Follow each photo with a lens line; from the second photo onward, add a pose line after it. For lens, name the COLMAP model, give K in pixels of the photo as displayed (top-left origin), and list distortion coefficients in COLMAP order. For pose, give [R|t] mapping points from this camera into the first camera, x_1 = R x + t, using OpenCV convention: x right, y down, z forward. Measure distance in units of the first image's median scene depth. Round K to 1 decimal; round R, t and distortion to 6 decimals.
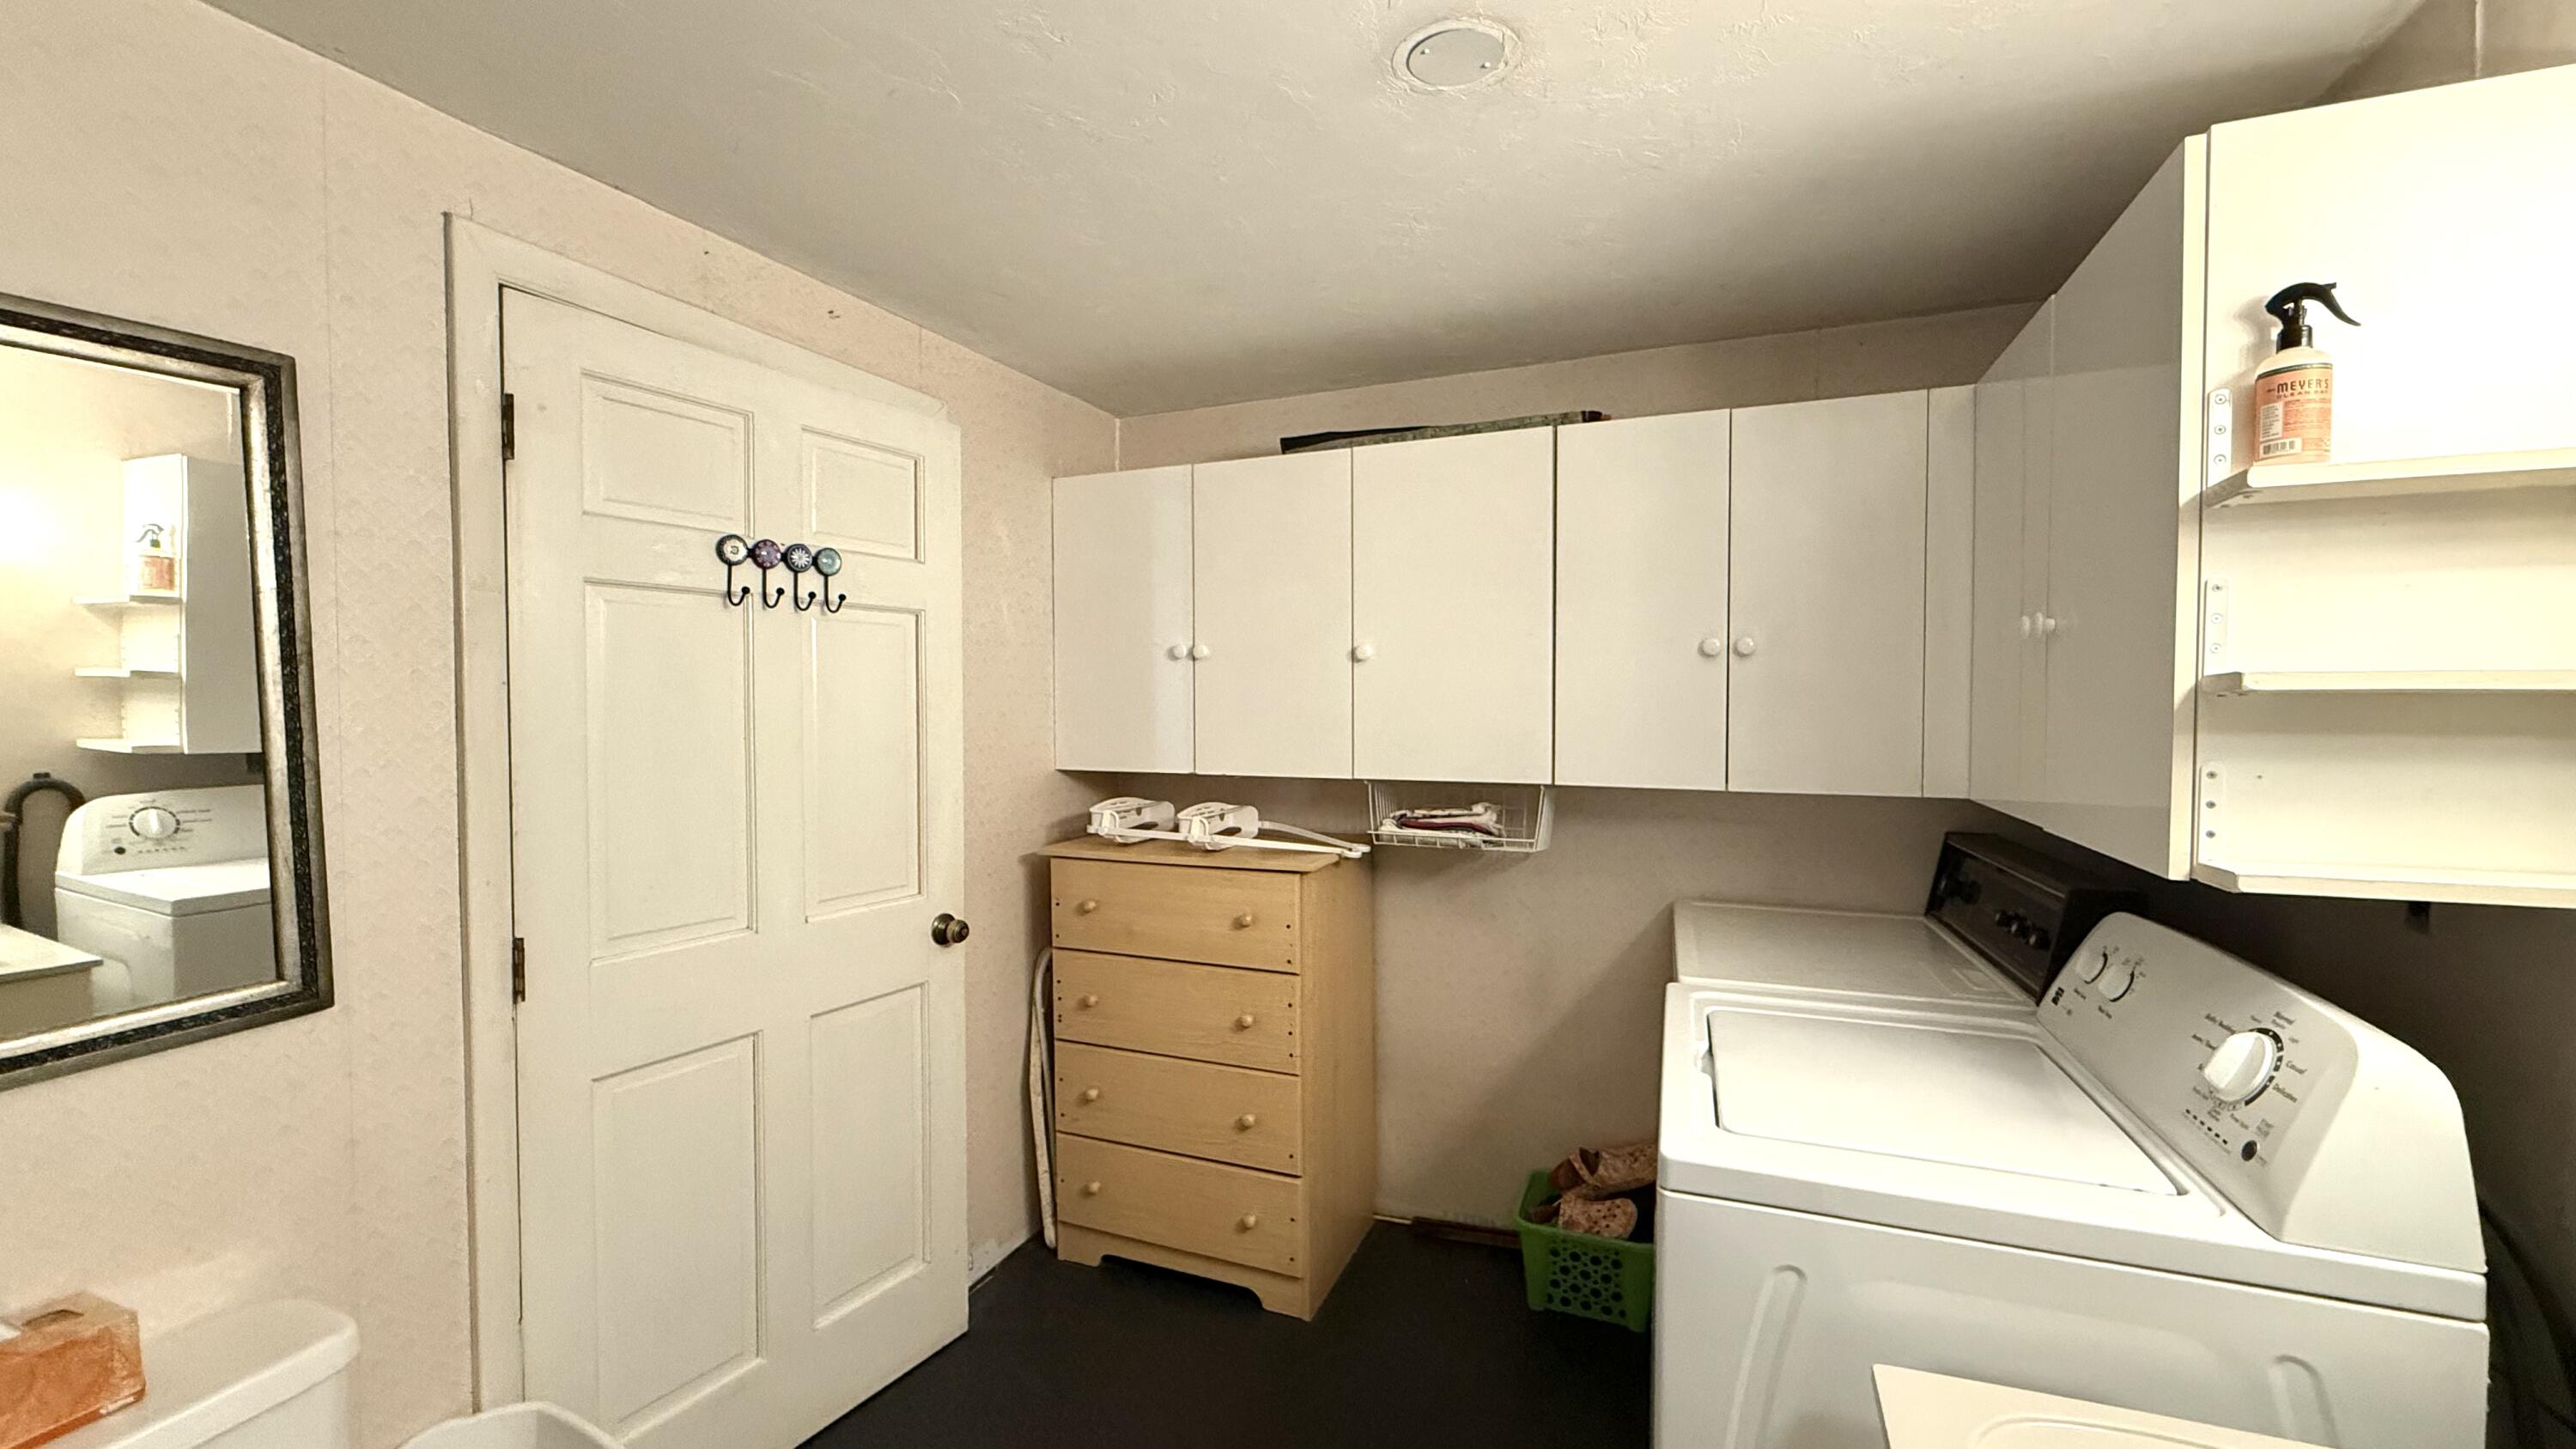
lens RADIAL K [[1027.1, 0, 1281.7], [0, 1027.1, 722.7], [0, 0, 1]] dist [-0.000558, 0.000214]
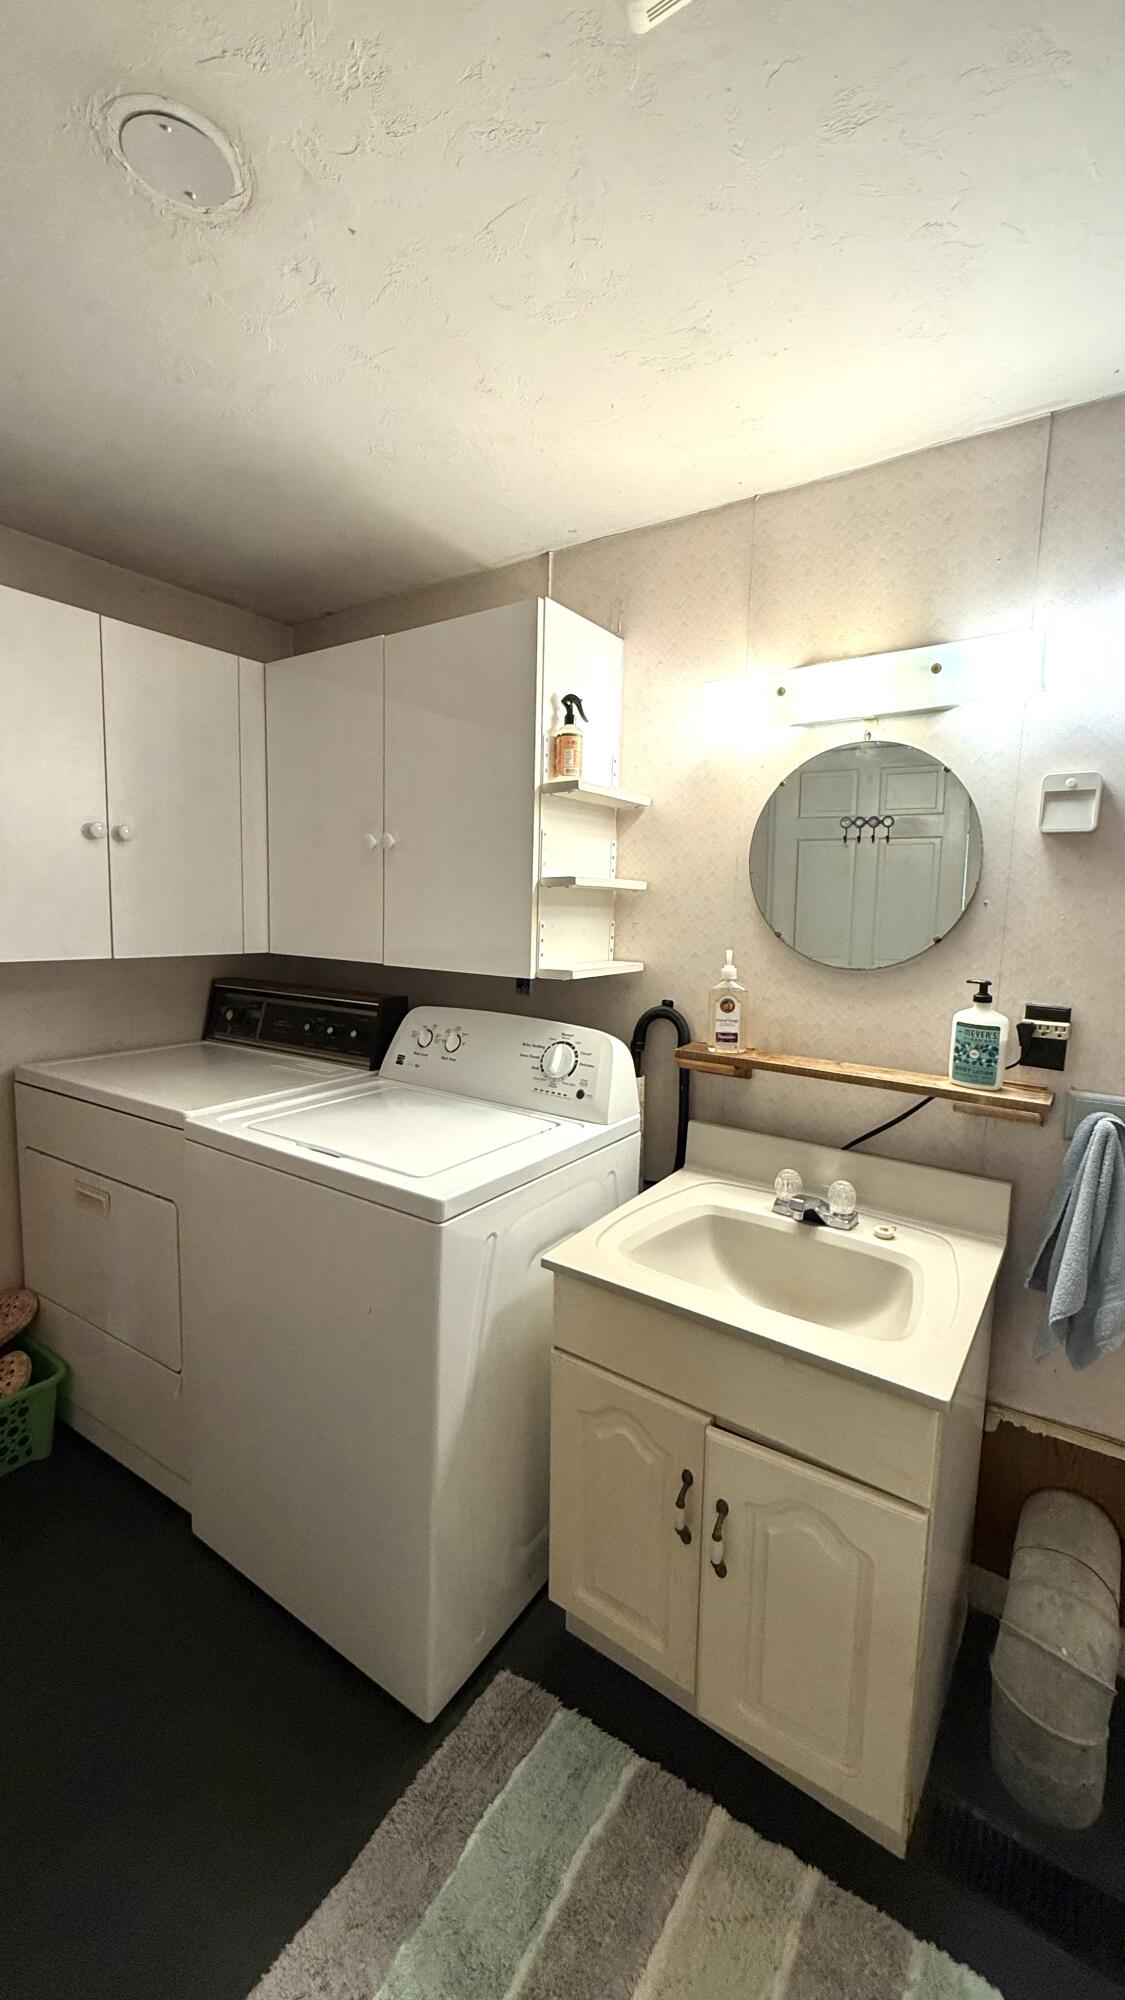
lens RADIAL K [[797.3, 0, 562.2], [0, 797.3, 992.8], [0, 0, 1]] dist [-0.000558, 0.000214]
pose [[0.210132, -0.104122, 0.972113, -0.658702], [-0.005175, 0.994180, 0.107604, 0.011618], [-0.977659, -0.027642, 0.208370, 0.625006]]
